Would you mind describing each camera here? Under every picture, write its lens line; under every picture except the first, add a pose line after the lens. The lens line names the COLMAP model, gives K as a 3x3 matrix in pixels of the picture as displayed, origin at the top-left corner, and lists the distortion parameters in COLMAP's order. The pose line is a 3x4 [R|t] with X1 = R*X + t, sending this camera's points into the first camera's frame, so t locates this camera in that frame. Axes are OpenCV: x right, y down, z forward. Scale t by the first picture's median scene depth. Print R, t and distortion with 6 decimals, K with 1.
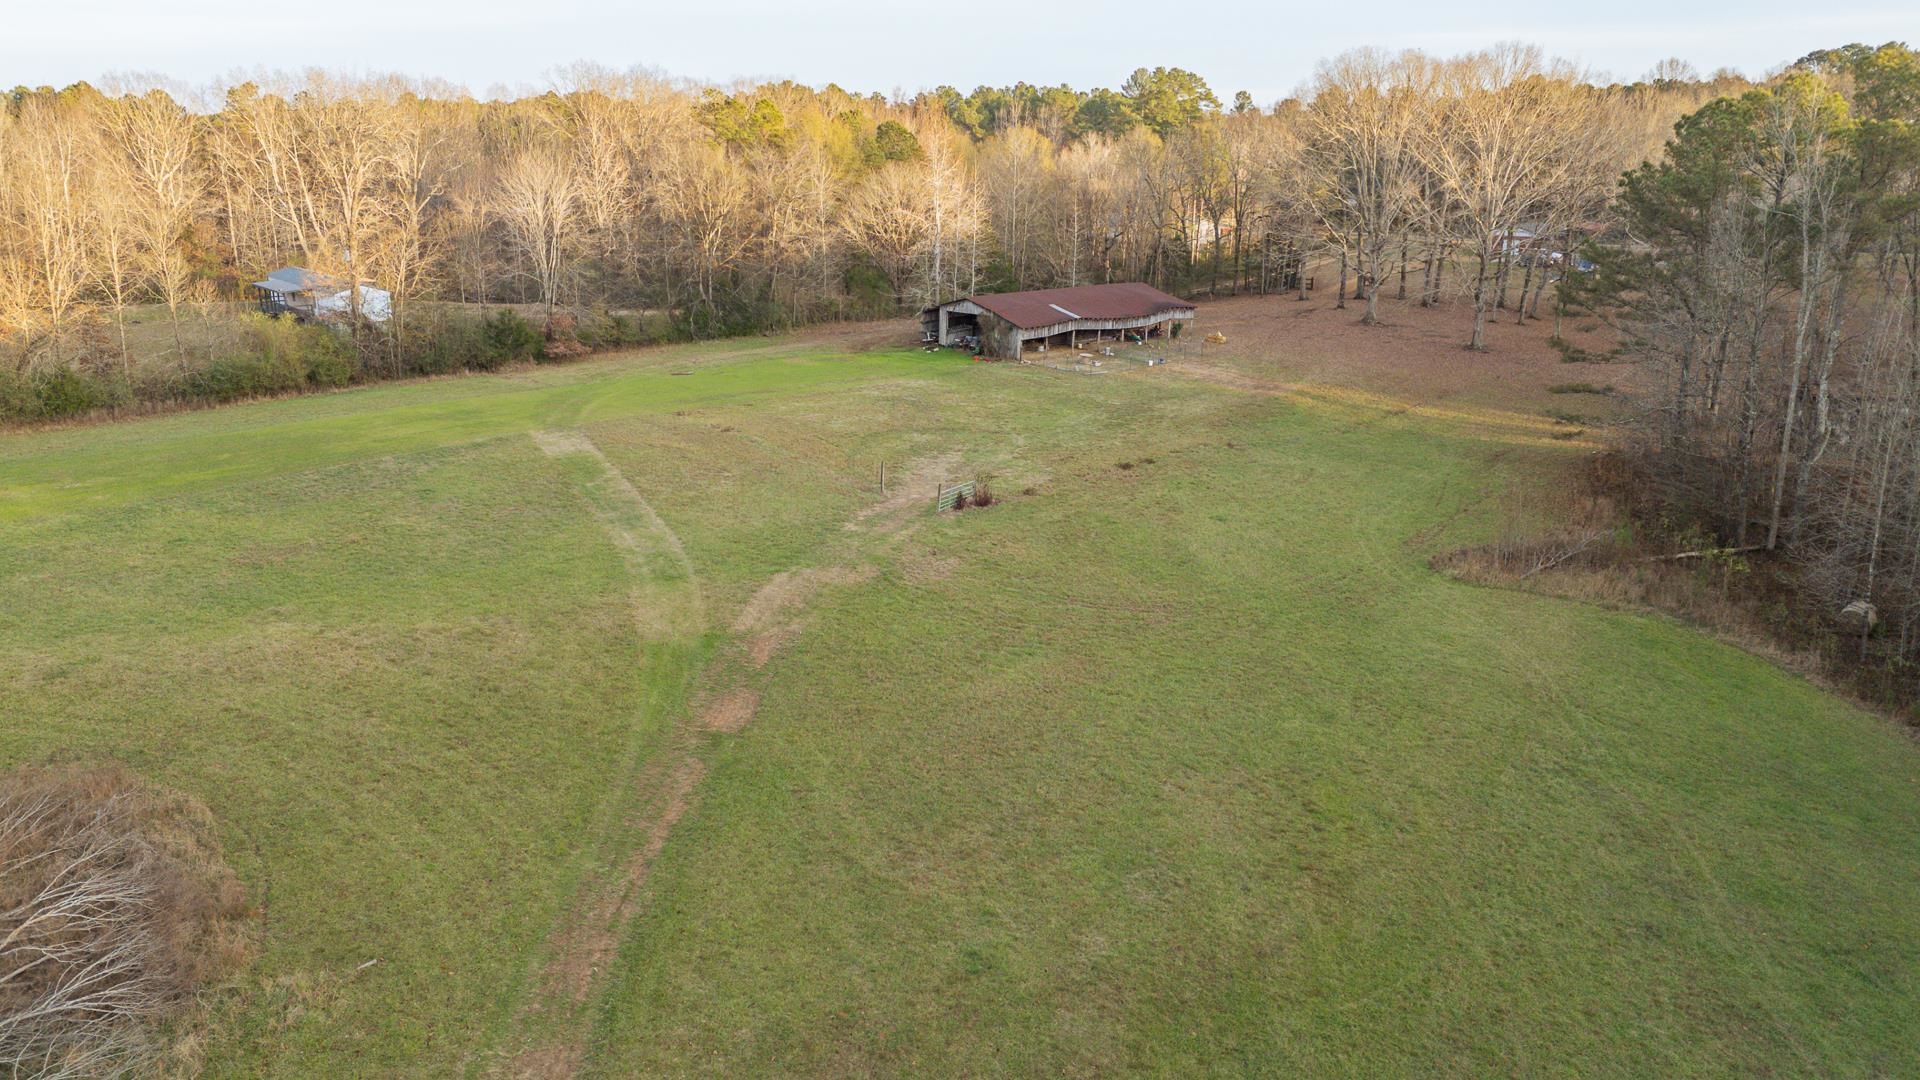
lens RADIAL K [[1304.1, 0, 960.0], [0, 1304.1, 540.0], [0, 0, 1]] dist [0.033141, -0.002408]
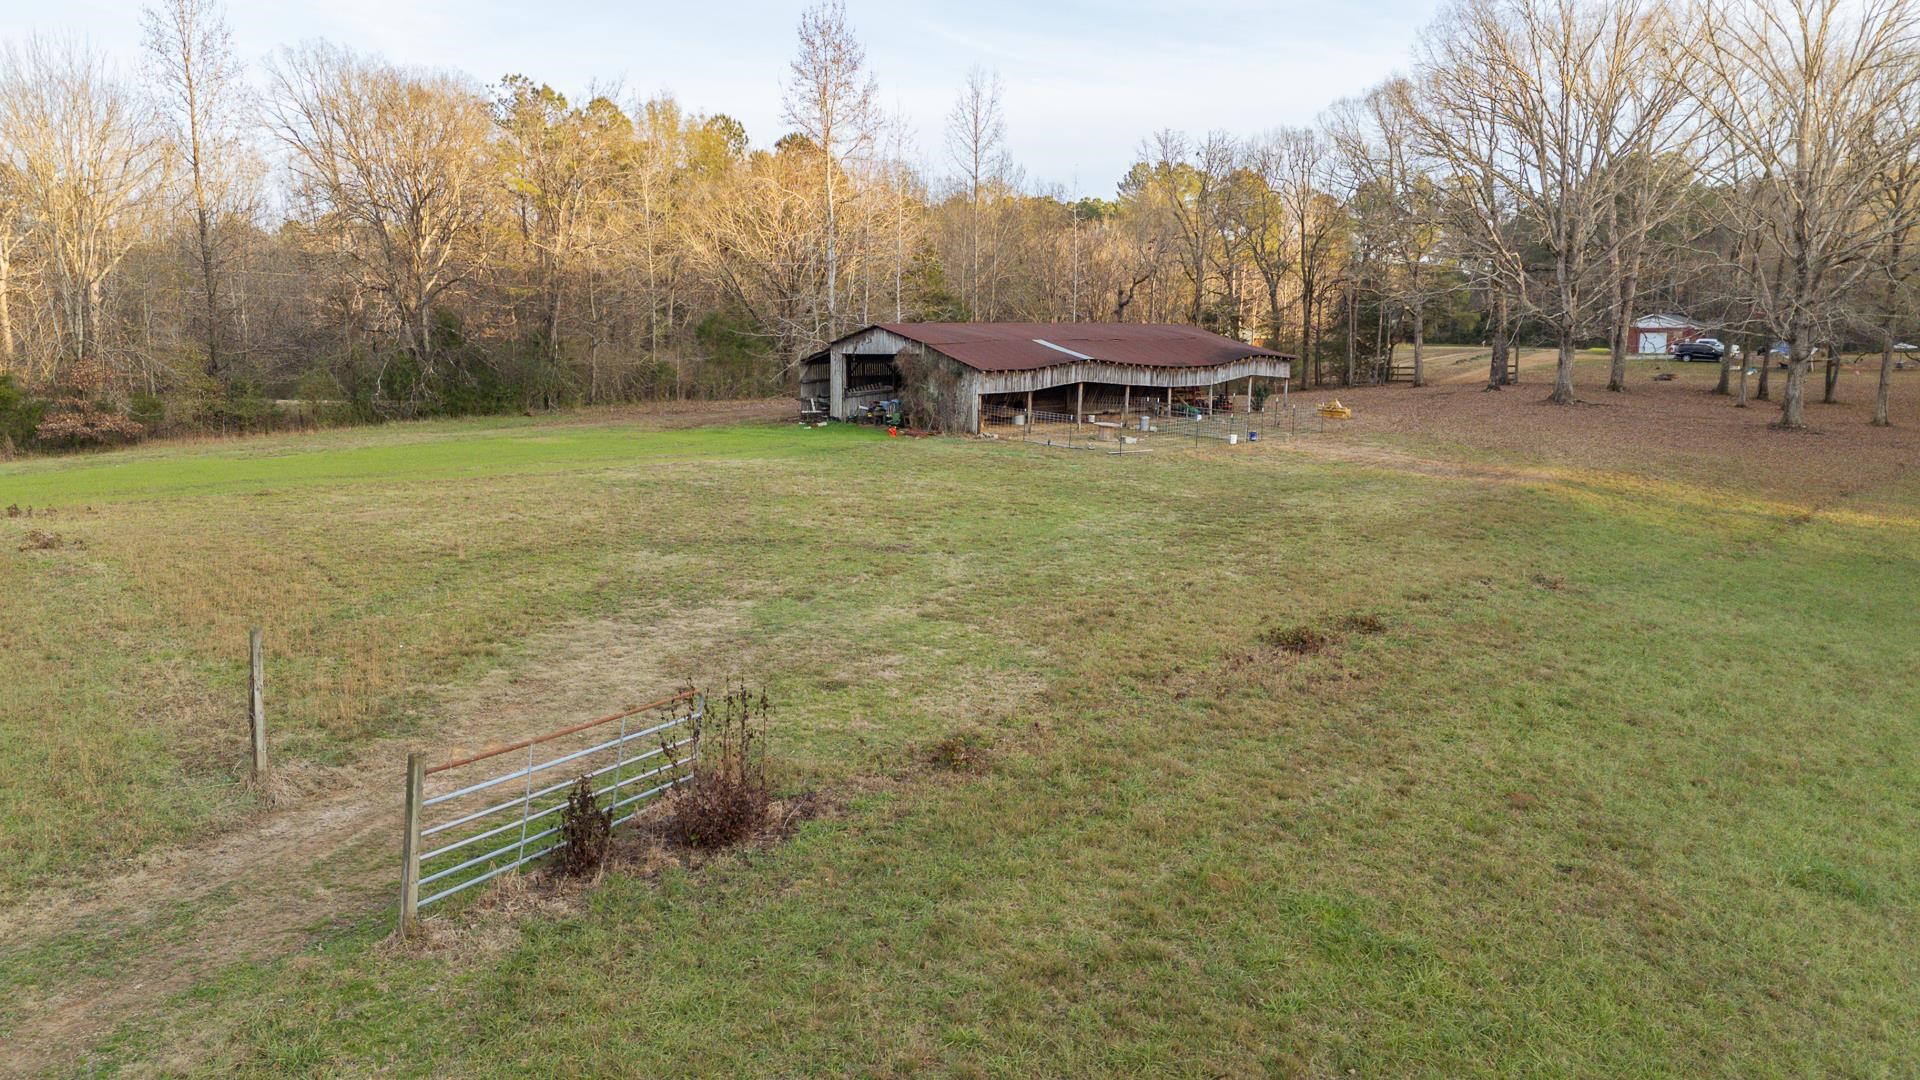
lens RADIAL K [[1304.1, 0, 960.0], [0, 1304.1, 540.0], [0, 0, 1]] dist [0.033141, -0.002408]
pose [[0.999924, -0.008594, 0.008870, 0.033899], [0.009707, 0.990902, -0.134238, -0.028380], [-0.007635, 0.134314, 0.990909, 0.495734]]
